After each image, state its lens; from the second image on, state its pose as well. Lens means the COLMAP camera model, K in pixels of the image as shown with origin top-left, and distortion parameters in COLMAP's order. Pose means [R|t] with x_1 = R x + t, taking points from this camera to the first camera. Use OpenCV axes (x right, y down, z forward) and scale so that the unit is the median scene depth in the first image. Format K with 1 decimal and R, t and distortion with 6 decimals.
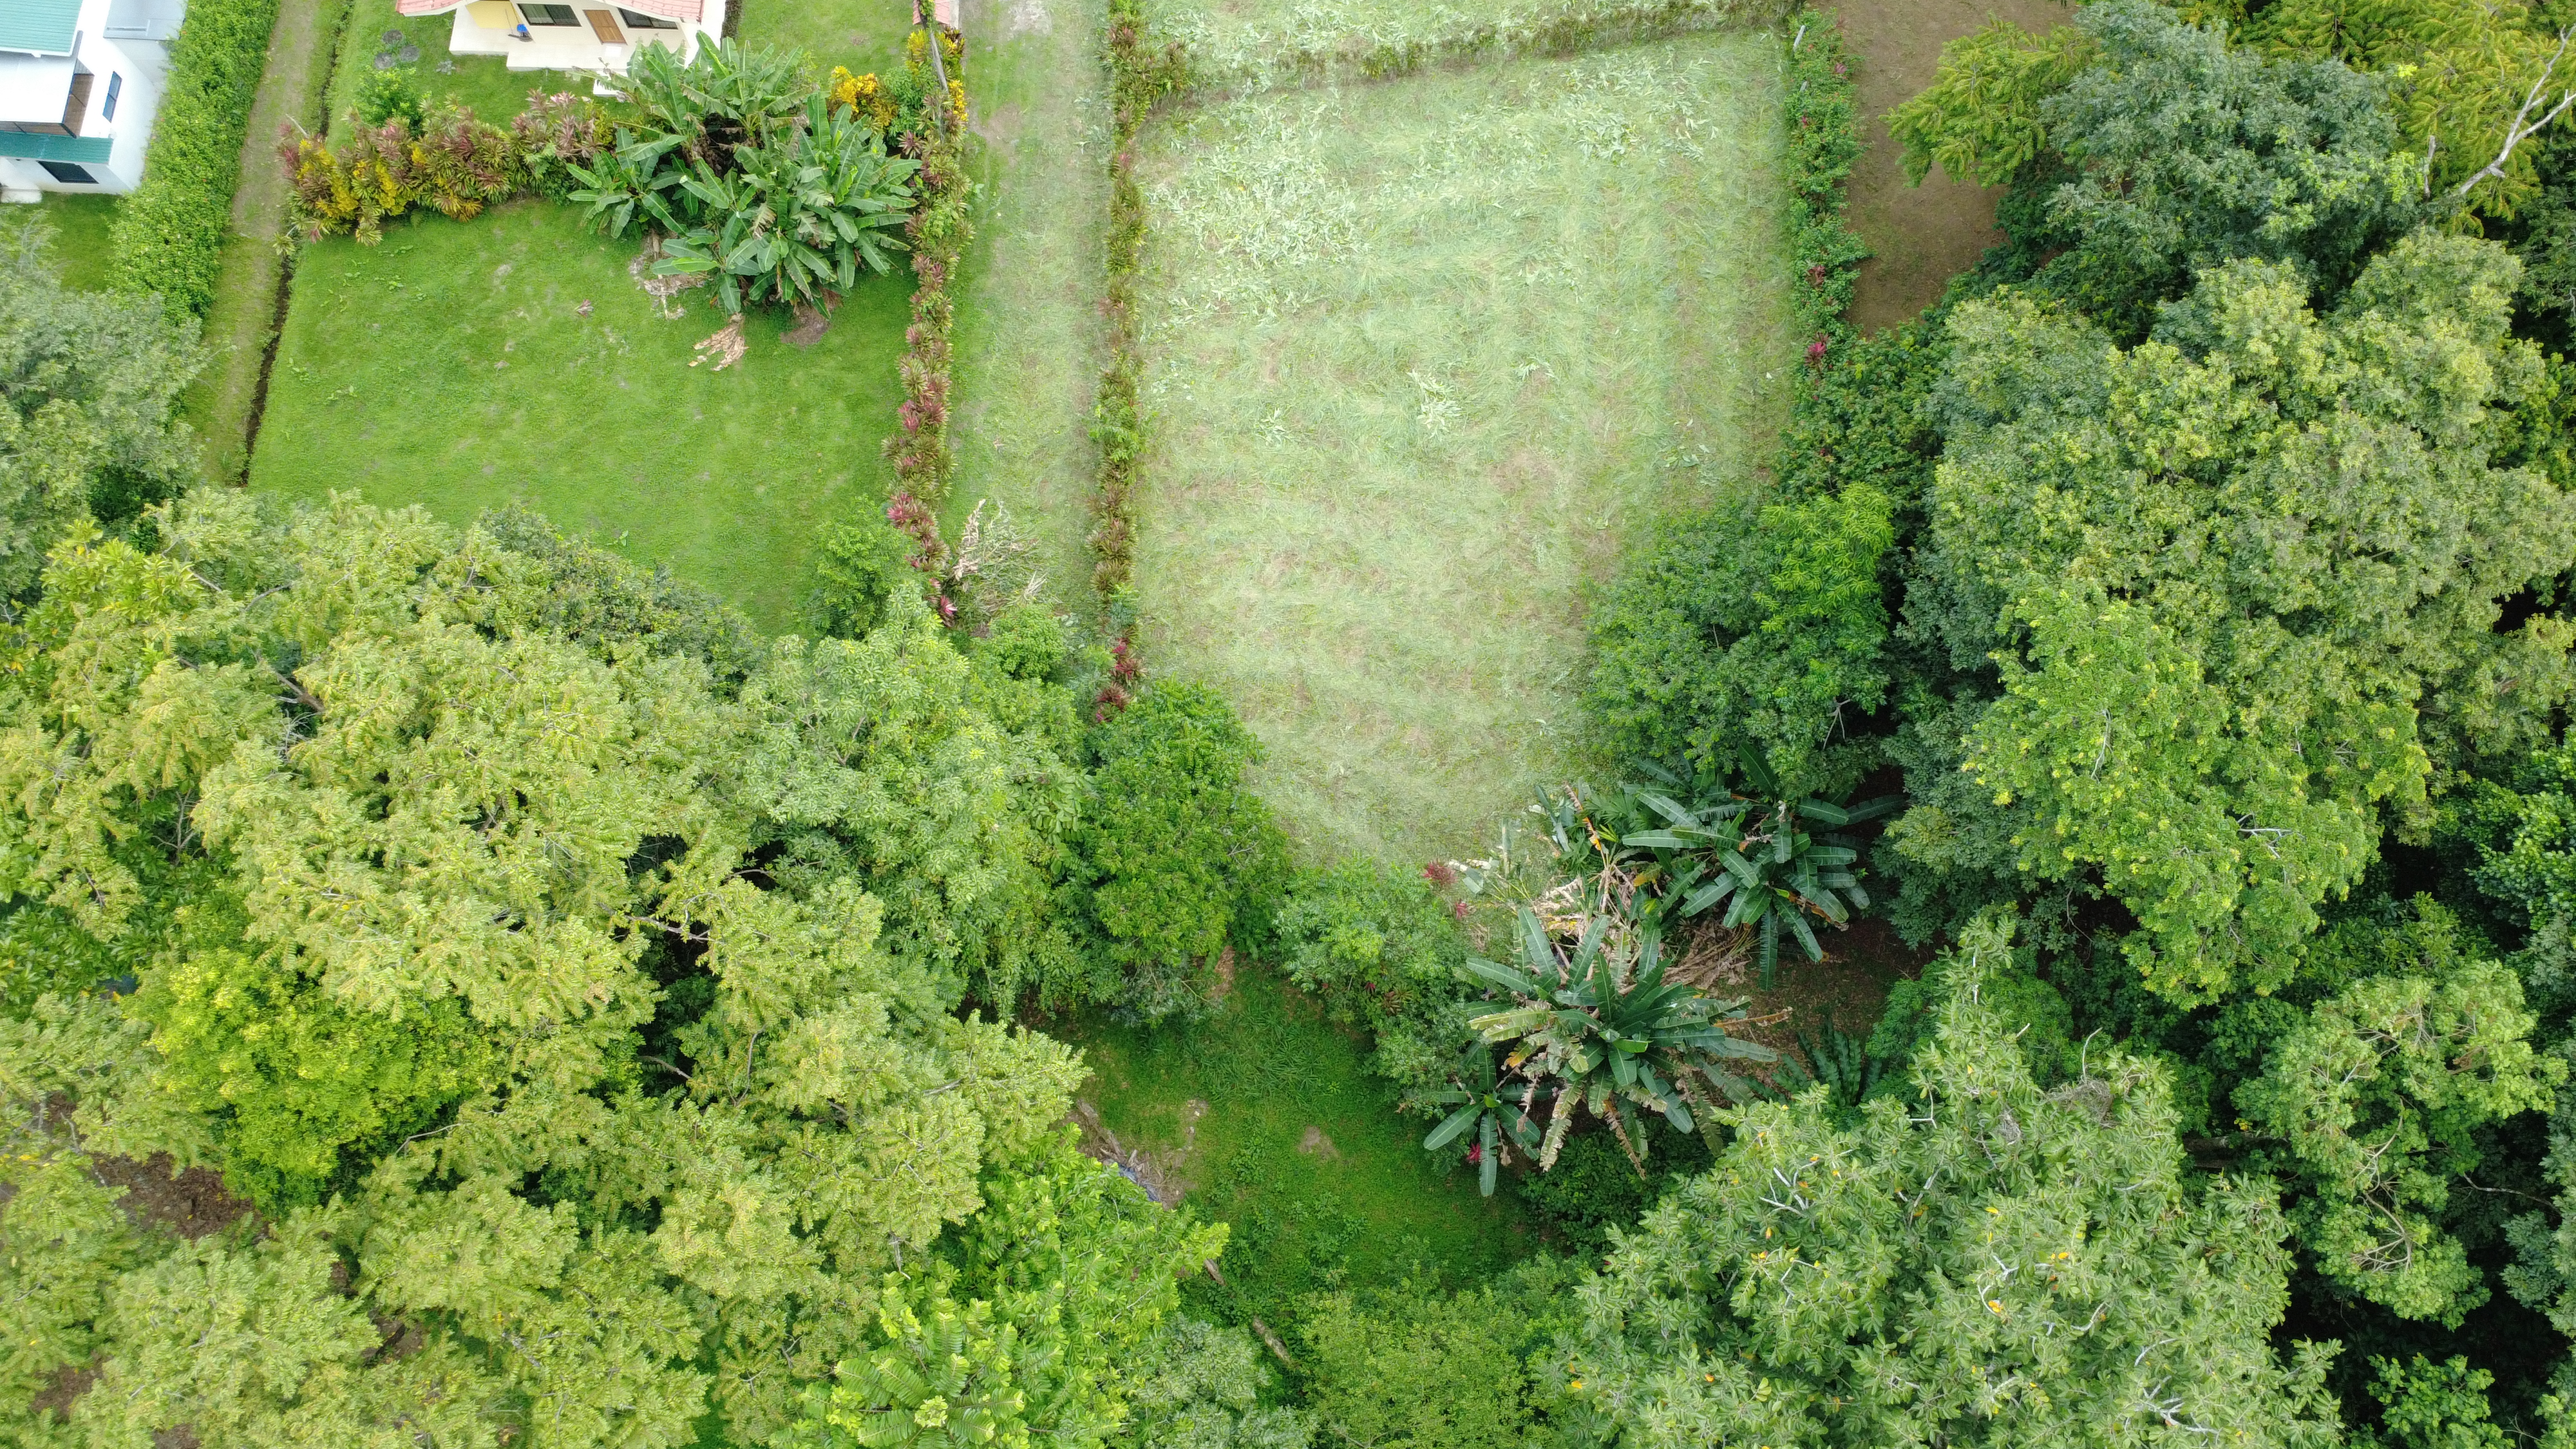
lens RADIAL K [[1872.7, 0, 1279.8], [0, 1872.7, 730.6], [0, 0, 1]] dist [-0.004309, 0.011641]
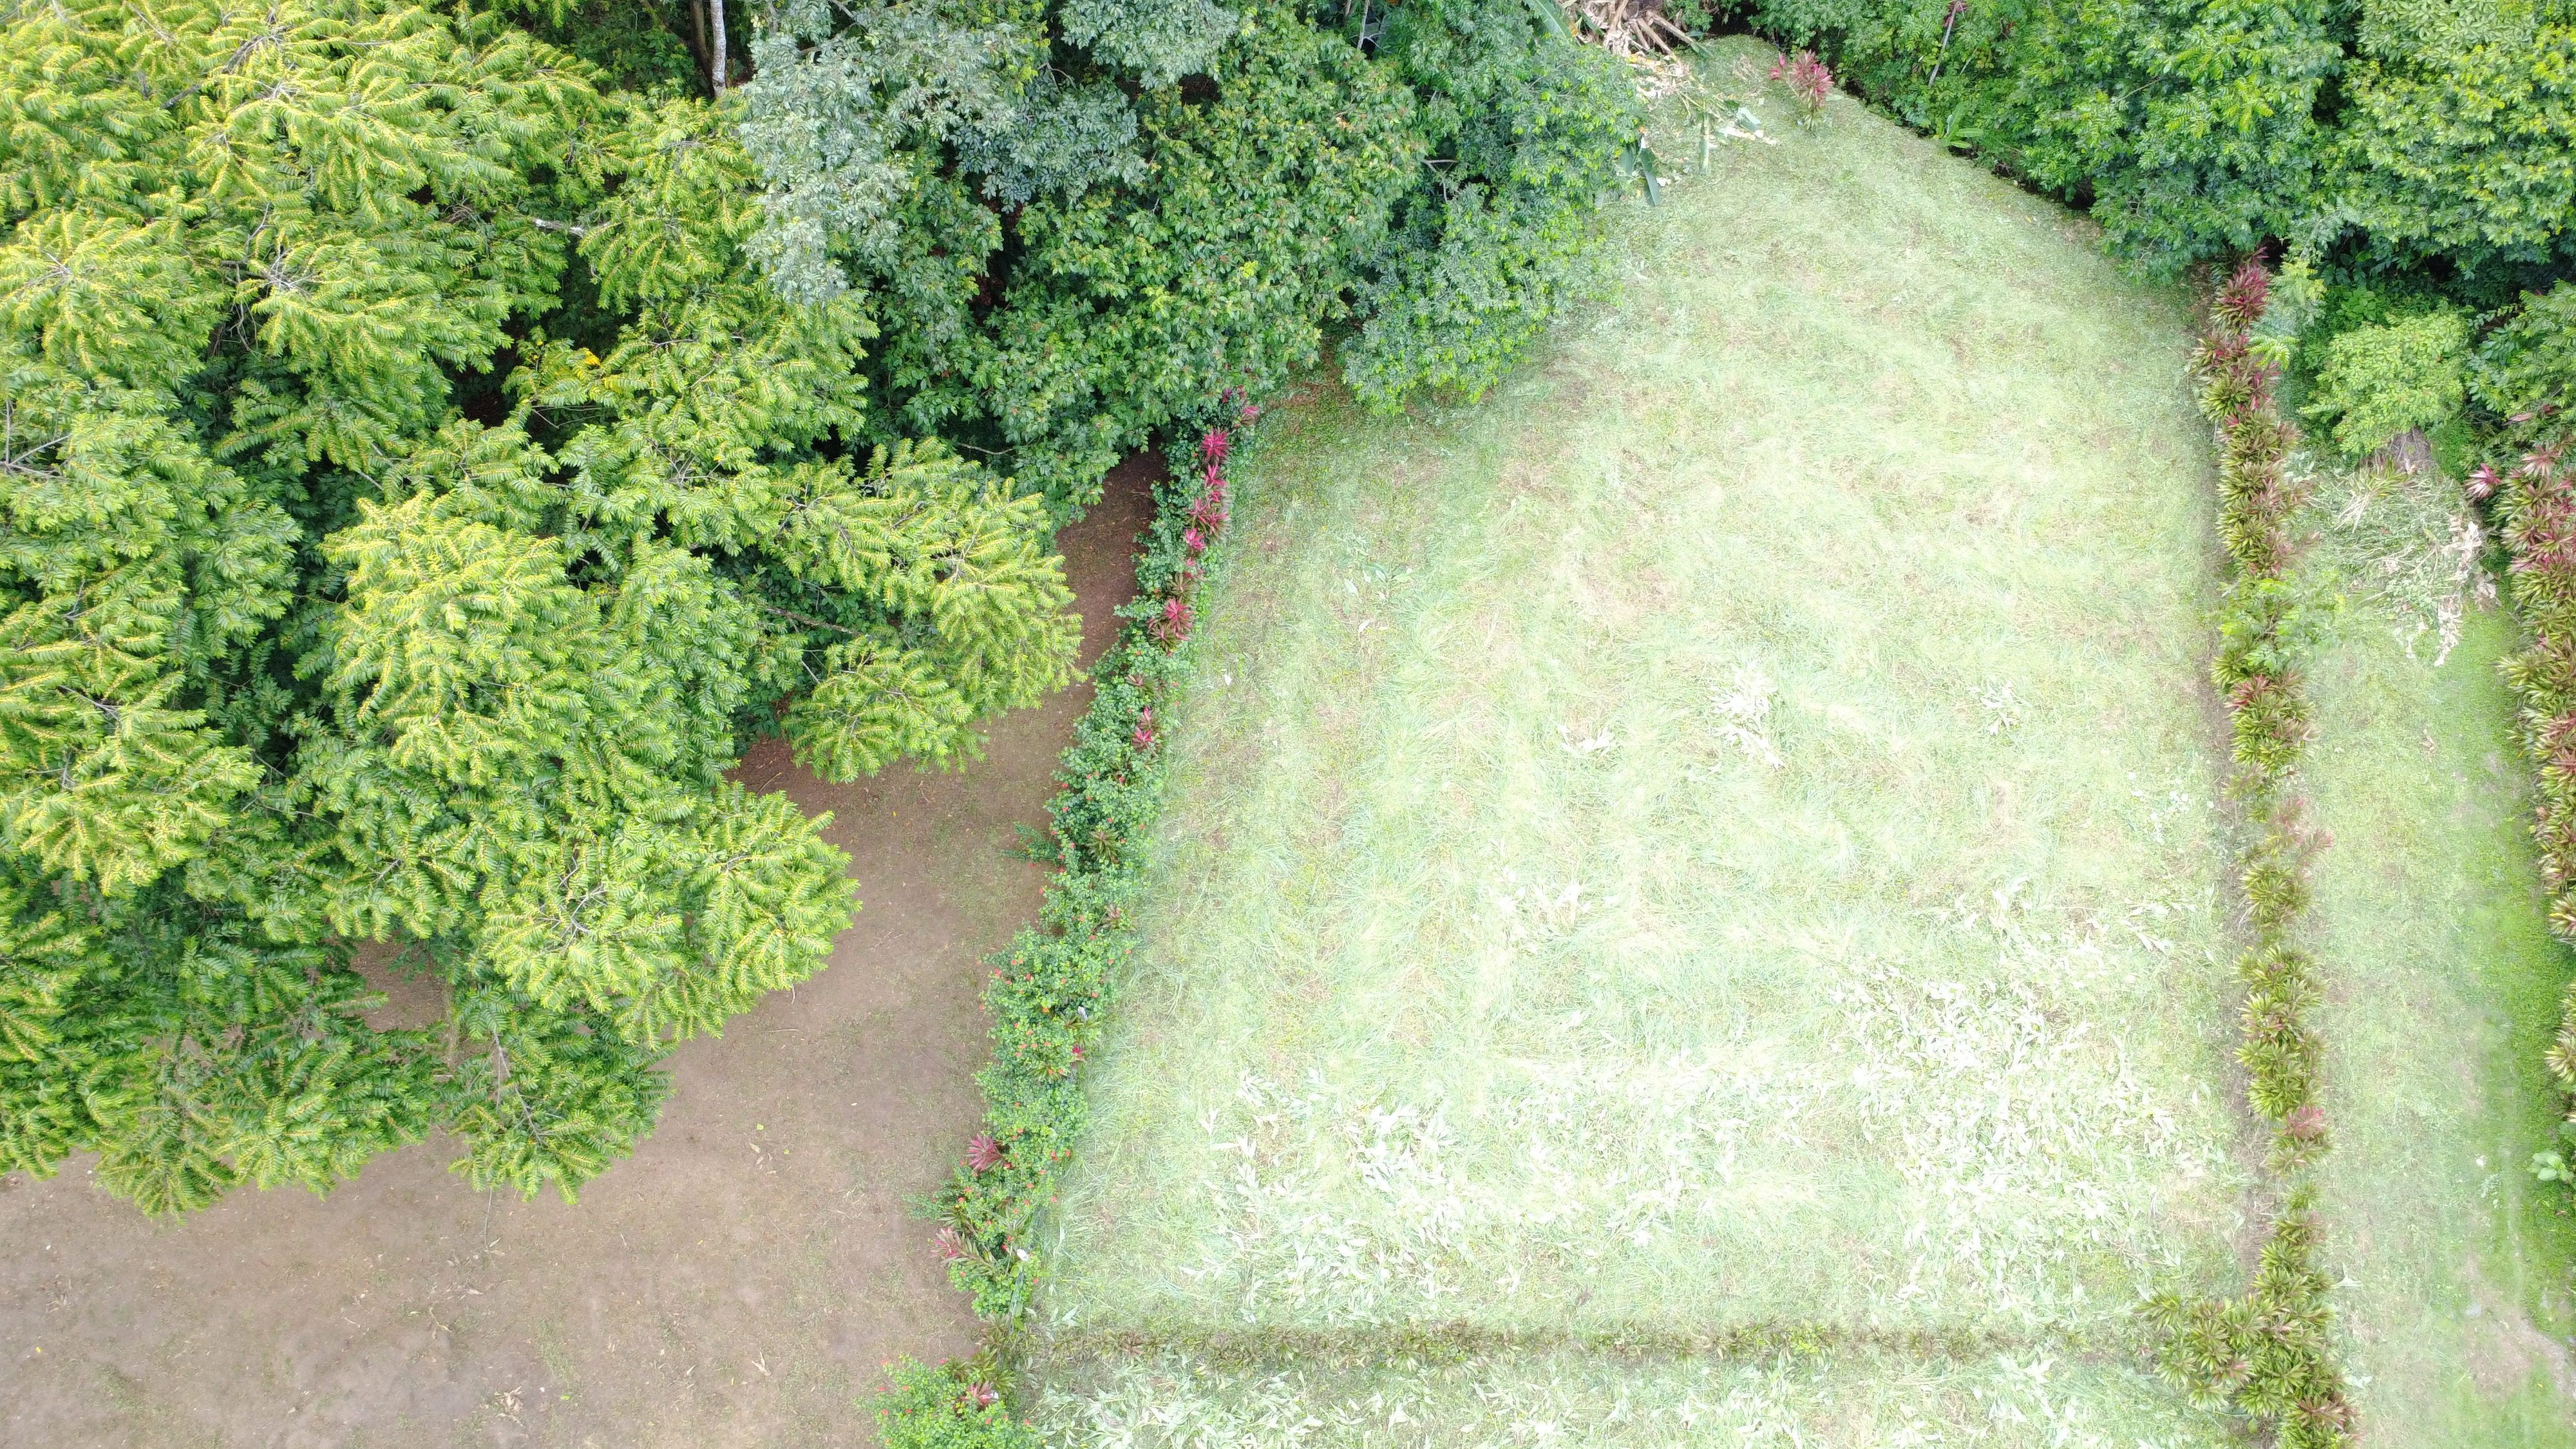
lens RADIAL K [[1872.7, 0, 1284.0], [0, 1872.7, 729.5], [0, 0, 1]] dist [-0.004309, 0.011641]
pose [[-0.988979, -0.136255, 0.057917, 0.230746], [0.141918, -0.761009, 0.633028, -0.696482], [-0.042178, 0.634271, 0.771960, 0.583334]]
